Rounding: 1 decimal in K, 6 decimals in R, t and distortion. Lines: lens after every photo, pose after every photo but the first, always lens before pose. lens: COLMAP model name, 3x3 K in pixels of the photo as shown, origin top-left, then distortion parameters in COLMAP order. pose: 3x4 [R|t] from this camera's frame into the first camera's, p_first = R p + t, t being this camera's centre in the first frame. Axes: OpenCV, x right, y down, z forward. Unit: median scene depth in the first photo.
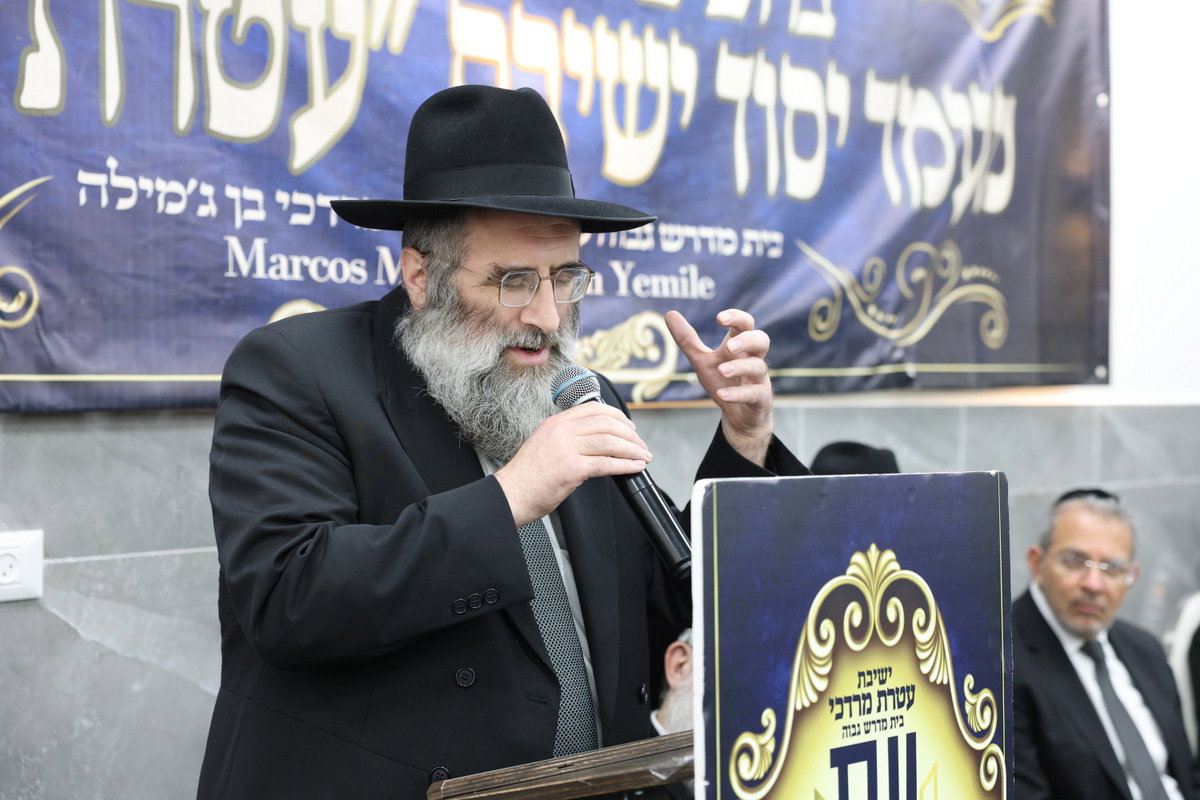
lens RADIAL K [[1981.5, 0, 572.2], [0, 1981.5, 393.0], [0, 0, 1]] dist [0.194693, -0.091276]
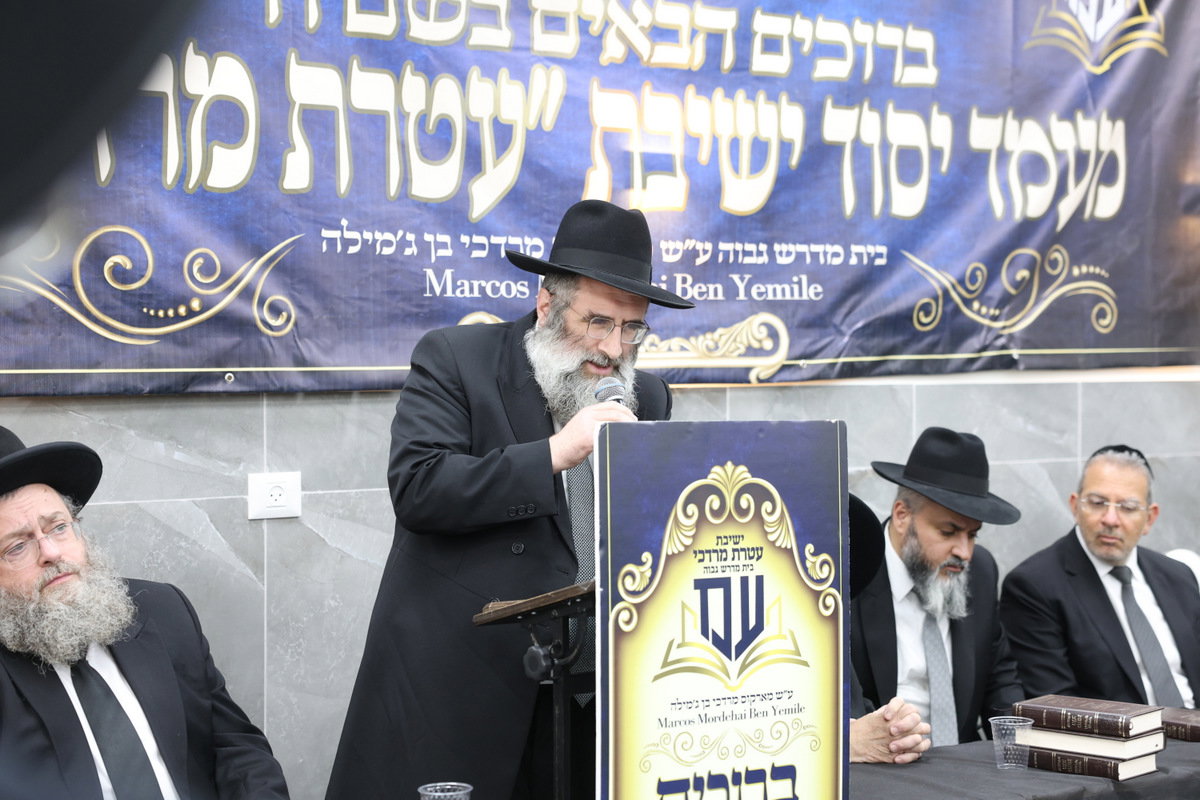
lens RADIAL K [[2106.7, 0, 533.8], [0, 2106.7, 402.0], [0, 0, 1]] dist [0.204805, 0.126575]
pose [[0.981220, -0.000822, -0.192888, 0.194544], [0.004230, 0.999842, 0.017256, -0.008624], [0.192844, -0.017747, 0.981069, -0.468841]]
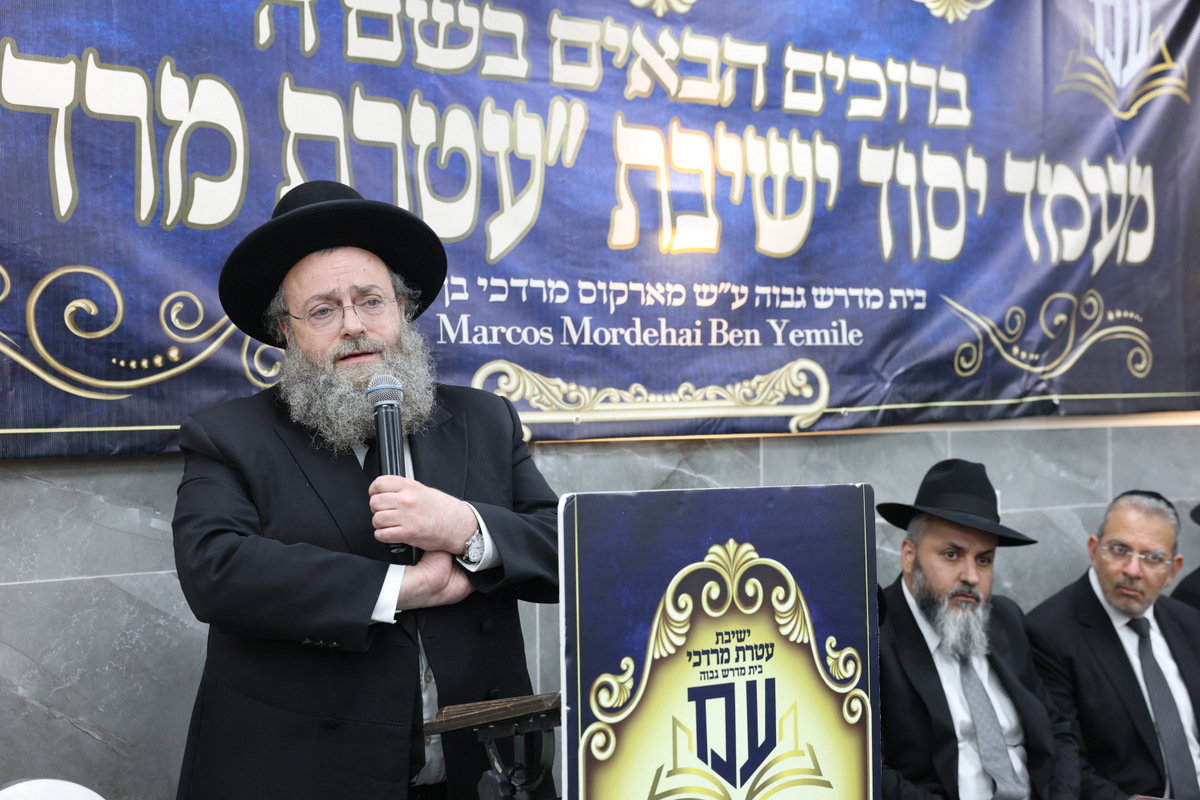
lens RADIAL K [[1694.1, 0, 583.6], [0, 1694.1, 396.0], [0, 0, 1]] dist [0.103760, 0.001215]
pose [[0.979672, -0.025183, -0.199017, 0.142398], [0.021934, 0.999588, -0.018513, -0.001168], [0.199401, 0.013772, 0.979821, -0.077857]]
